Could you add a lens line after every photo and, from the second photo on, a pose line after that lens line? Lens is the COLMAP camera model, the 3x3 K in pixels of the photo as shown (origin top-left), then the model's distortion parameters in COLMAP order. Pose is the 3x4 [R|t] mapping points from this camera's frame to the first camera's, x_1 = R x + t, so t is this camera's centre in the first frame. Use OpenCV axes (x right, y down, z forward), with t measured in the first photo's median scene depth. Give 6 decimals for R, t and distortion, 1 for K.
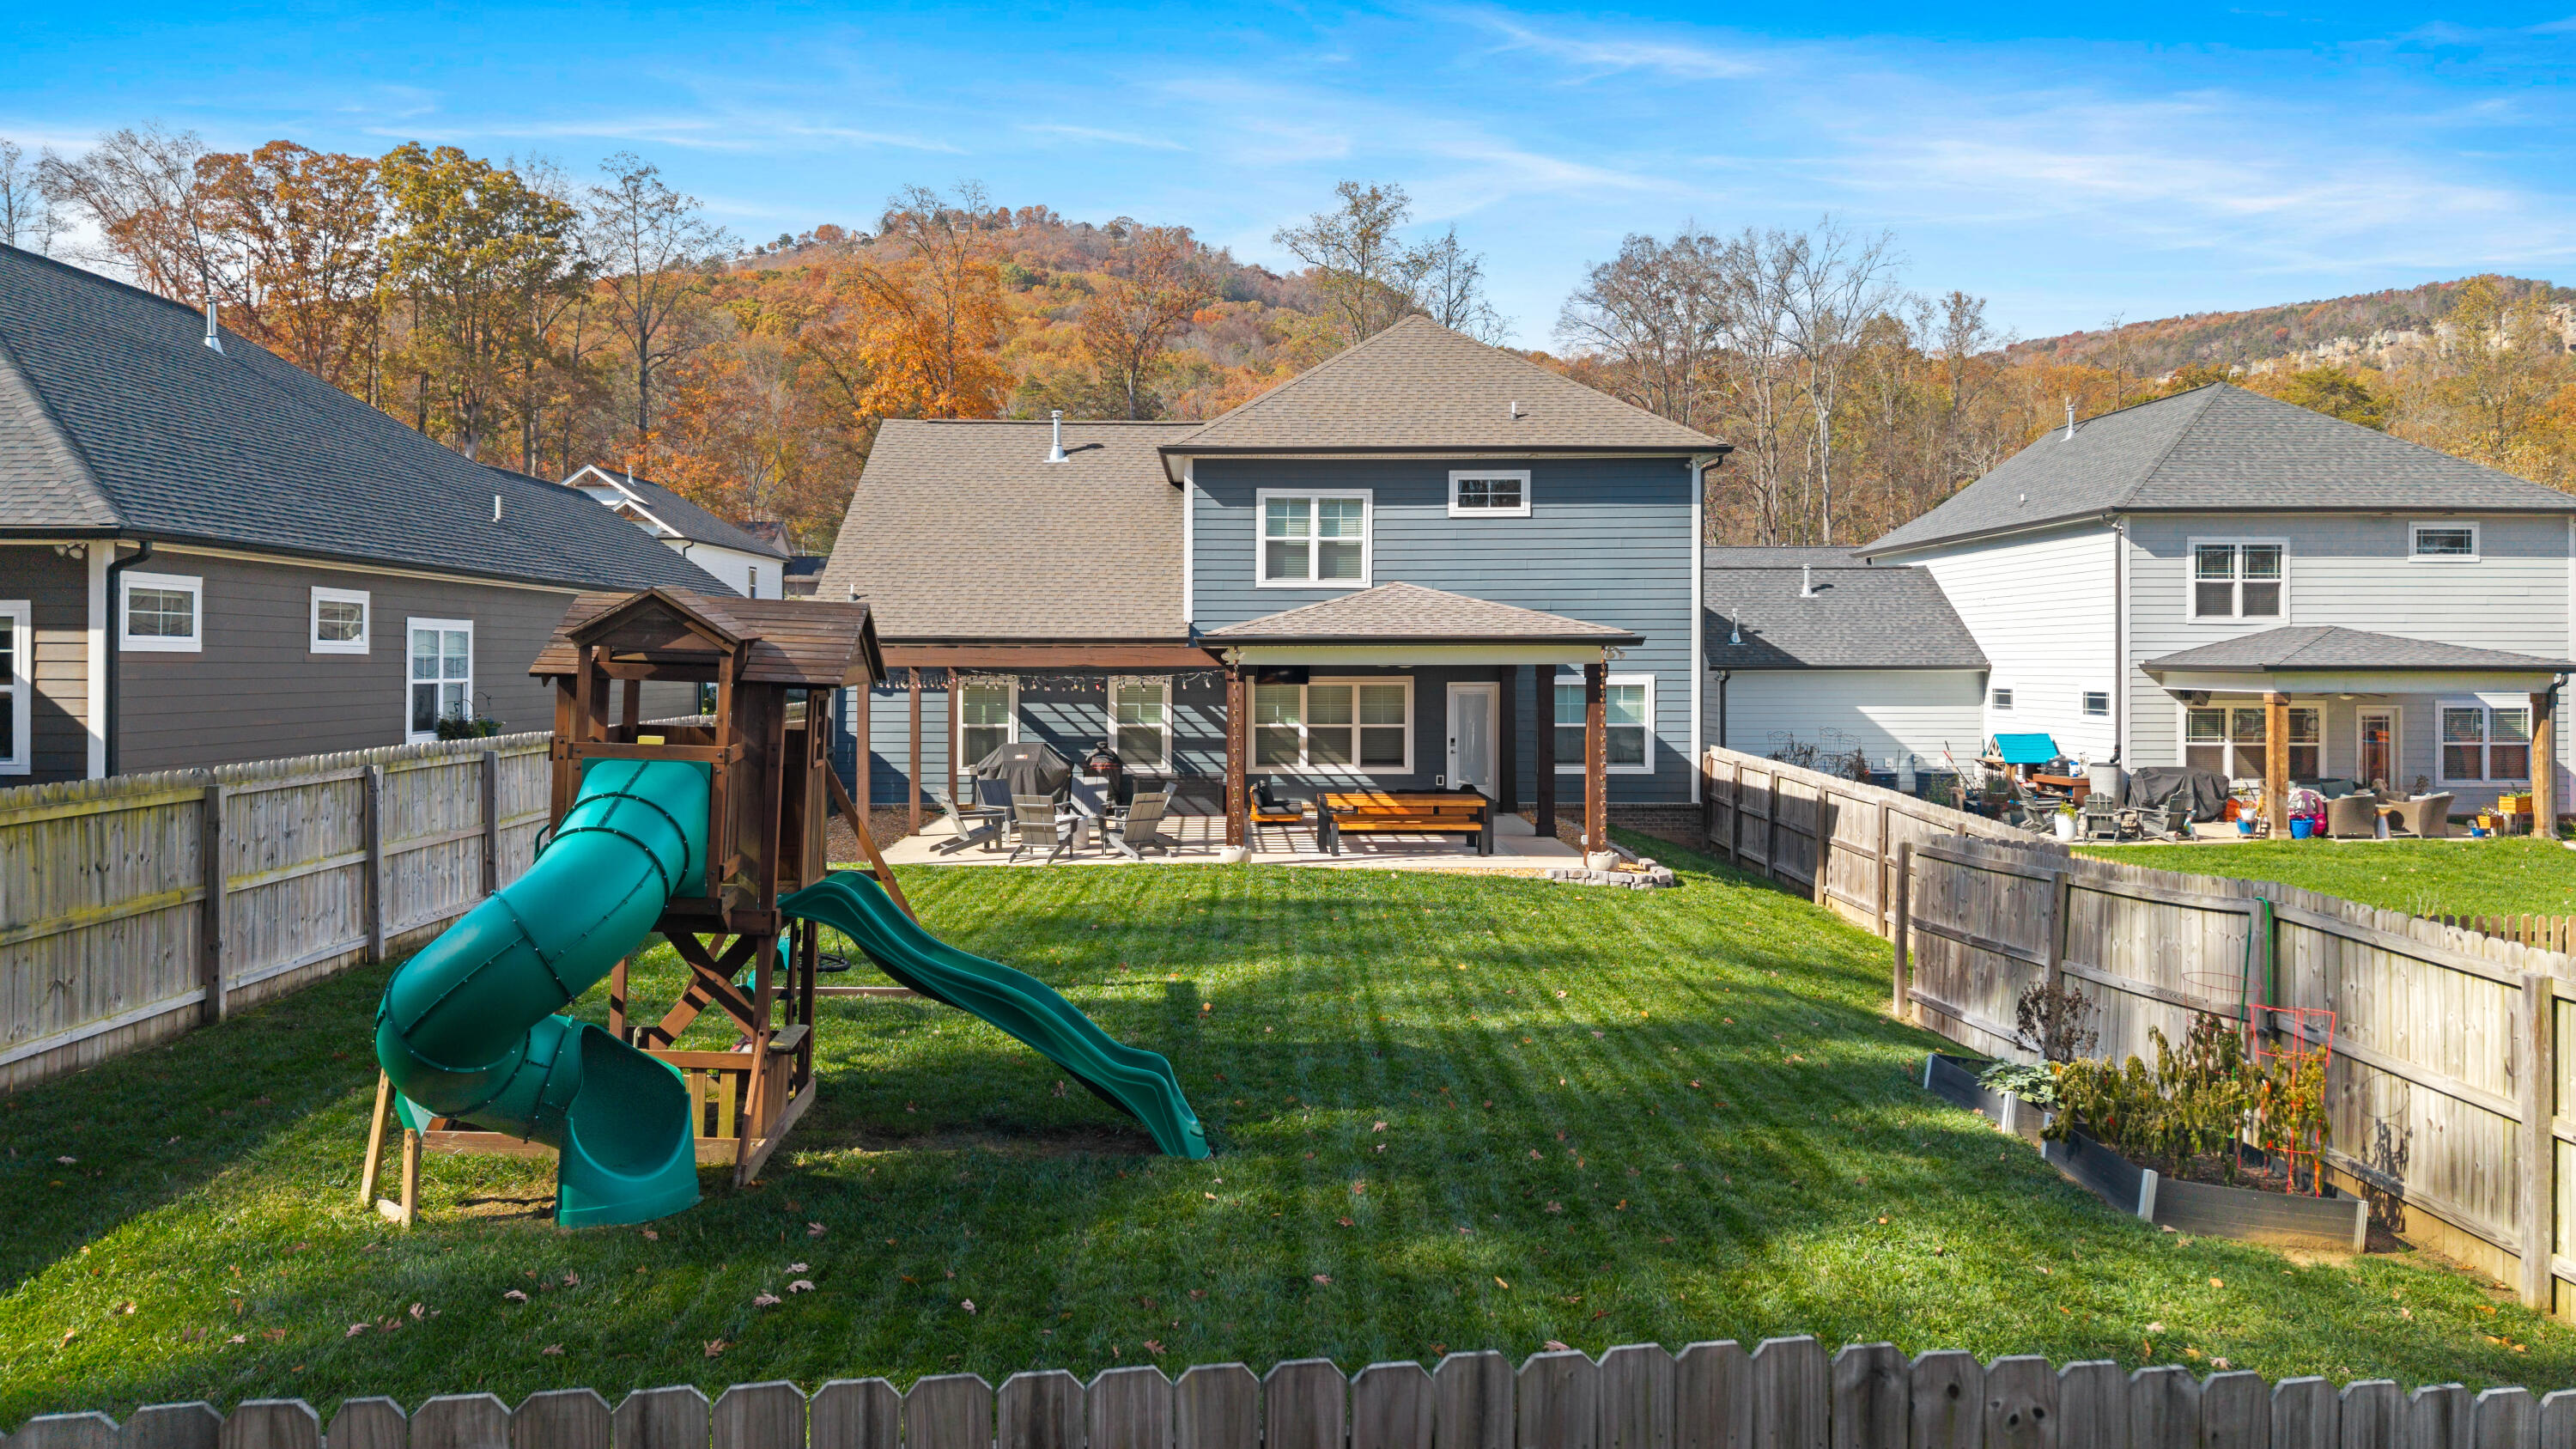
lens RADIAL K [[1728.5, 0, 1252.6], [0, 1728.5, 719.4], [0, 0, 1]] dist [0.041862, -0.051724]
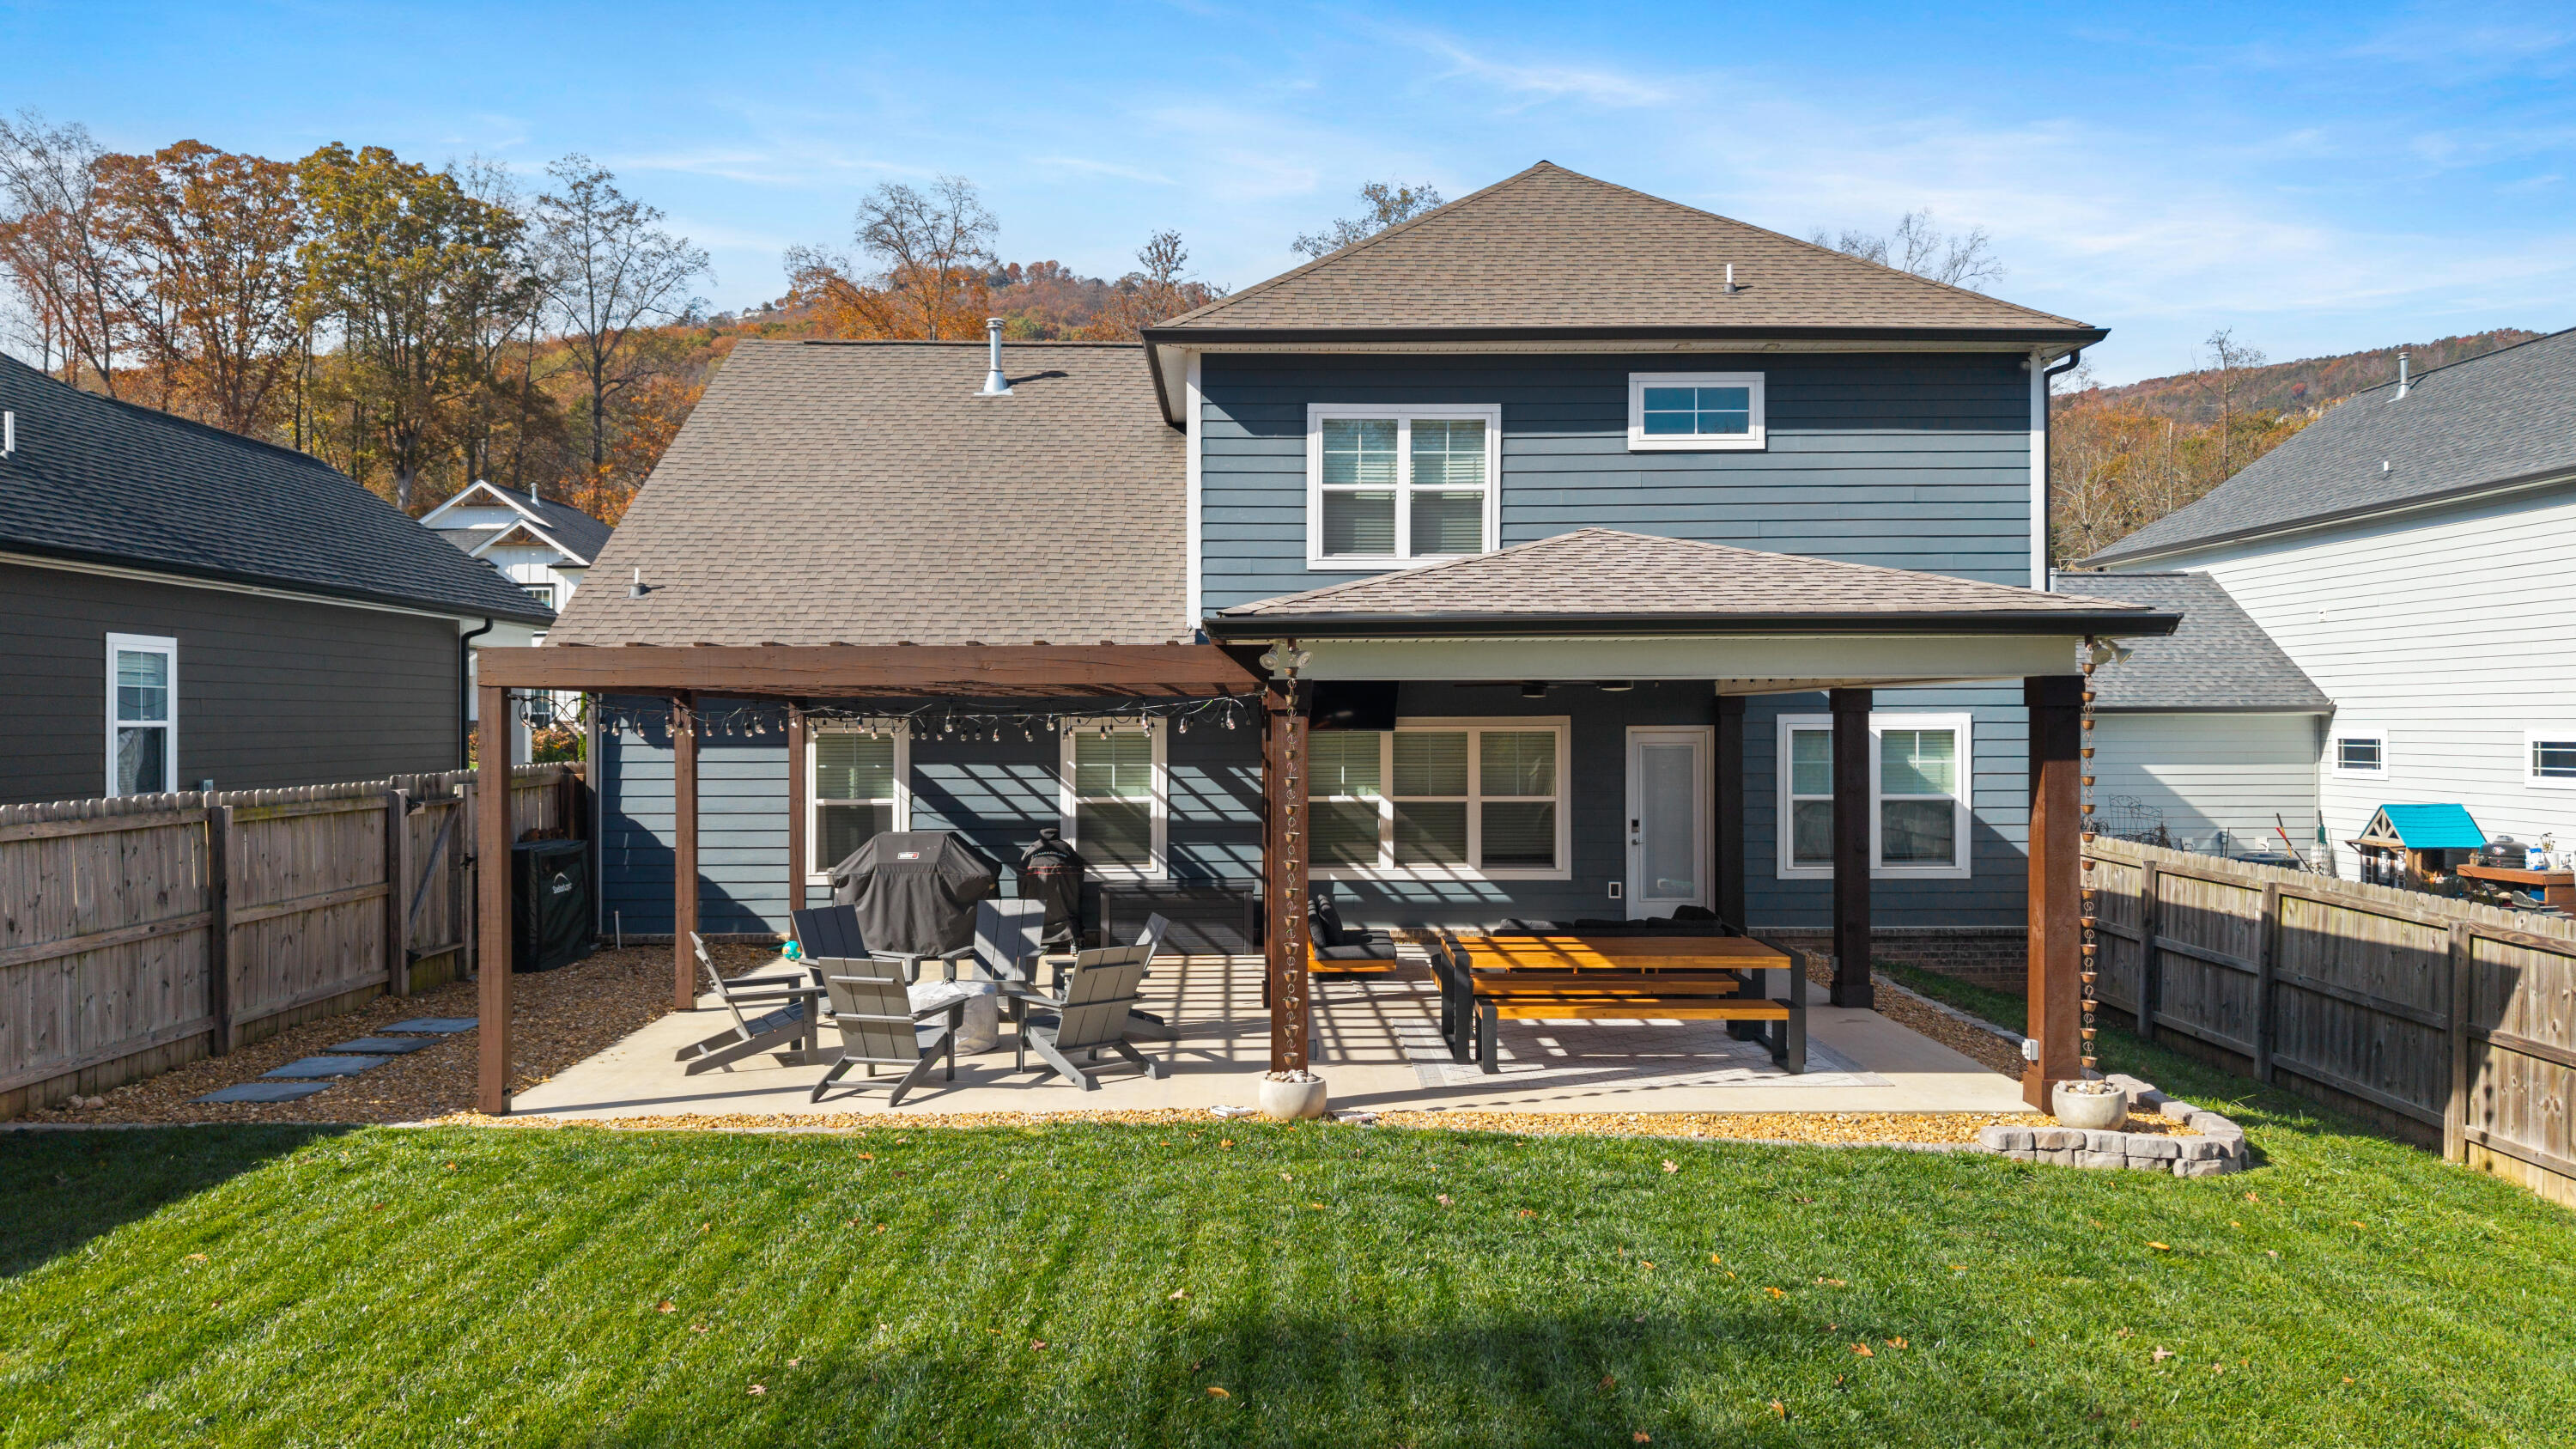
lens RADIAL K [[1728.5, 0, 1283.9], [0, 1728.5, 748.1], [0, 0, 1]] dist [0.041862, -0.051724]
pose [[0.999942, -0.003326, 0.010240, -0.012216], [0.003508, 0.999834, -0.017895, -0.003663], [-0.010178, 0.017929, 0.999787, 0.397316]]
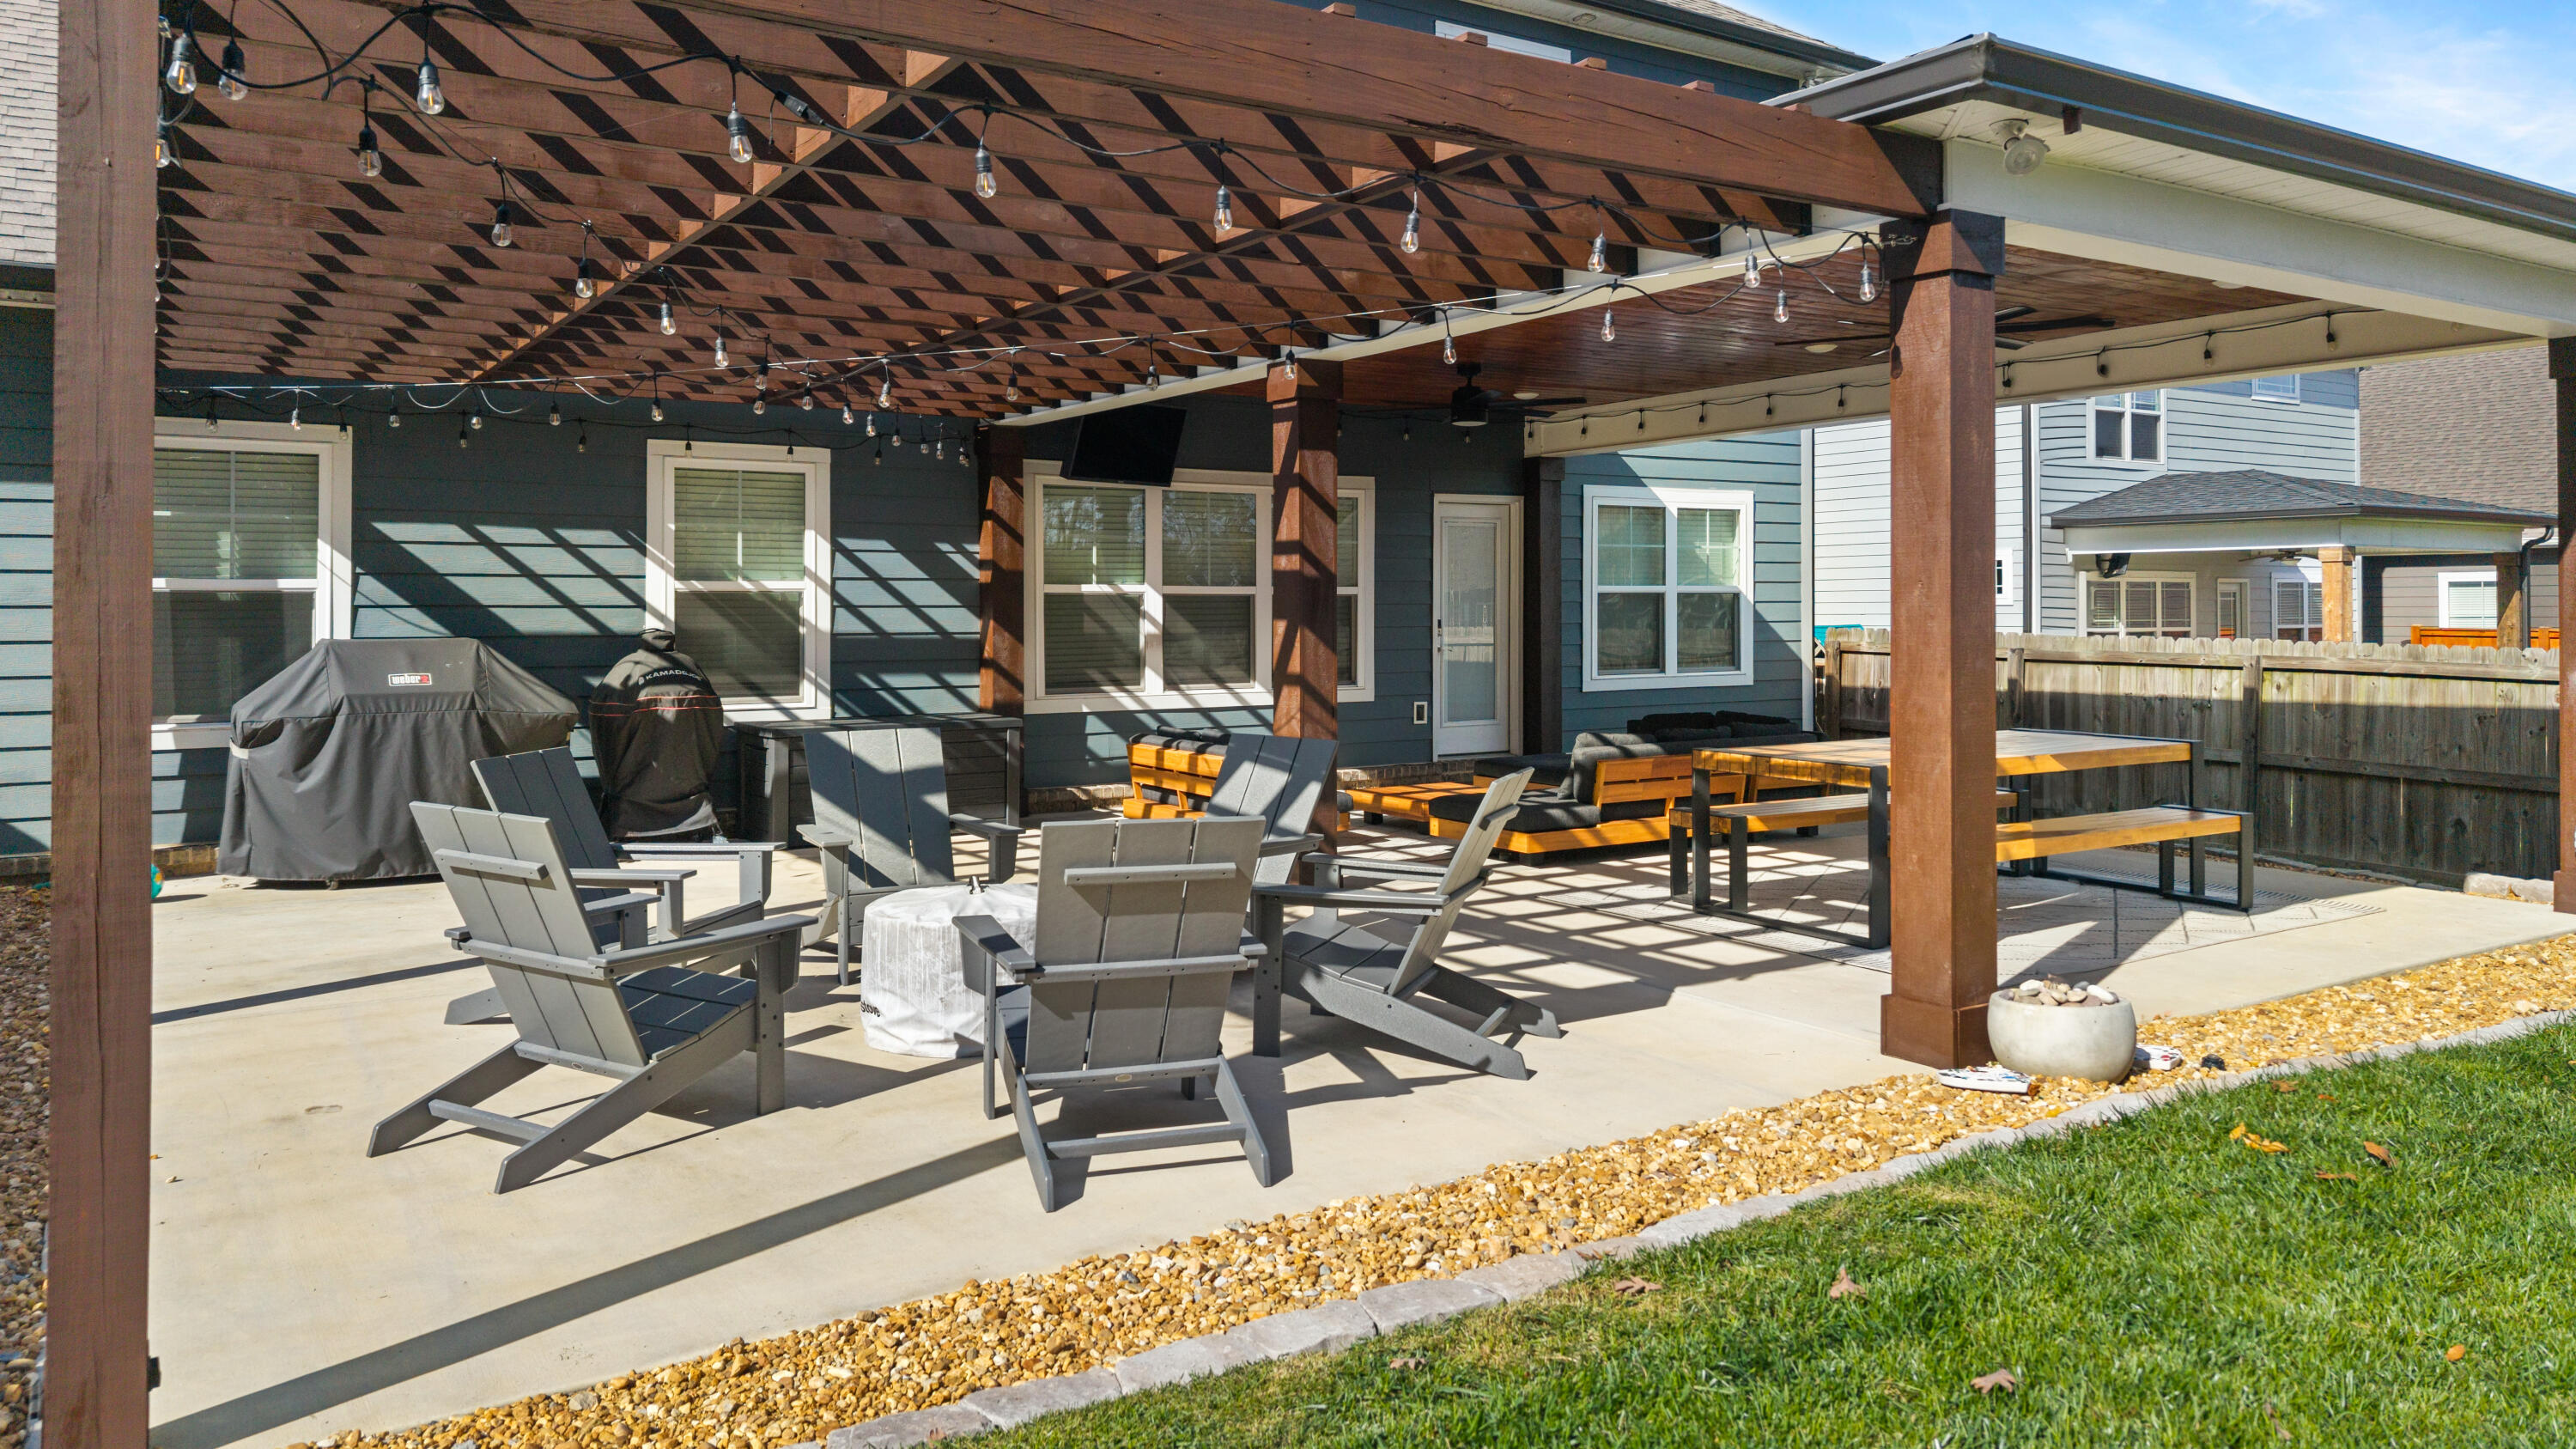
lens RADIAL K [[1728.5, 0, 1273.2], [0, 1728.5, 734.7], [0, 0, 1]] dist [0.041862, -0.051724]
pose [[0.844785, -0.042432, 0.533420, -0.162815], [0.022853, 0.998803, 0.043258, 0.020489], [-0.534617, -0.024353, 0.844743, 0.638057]]
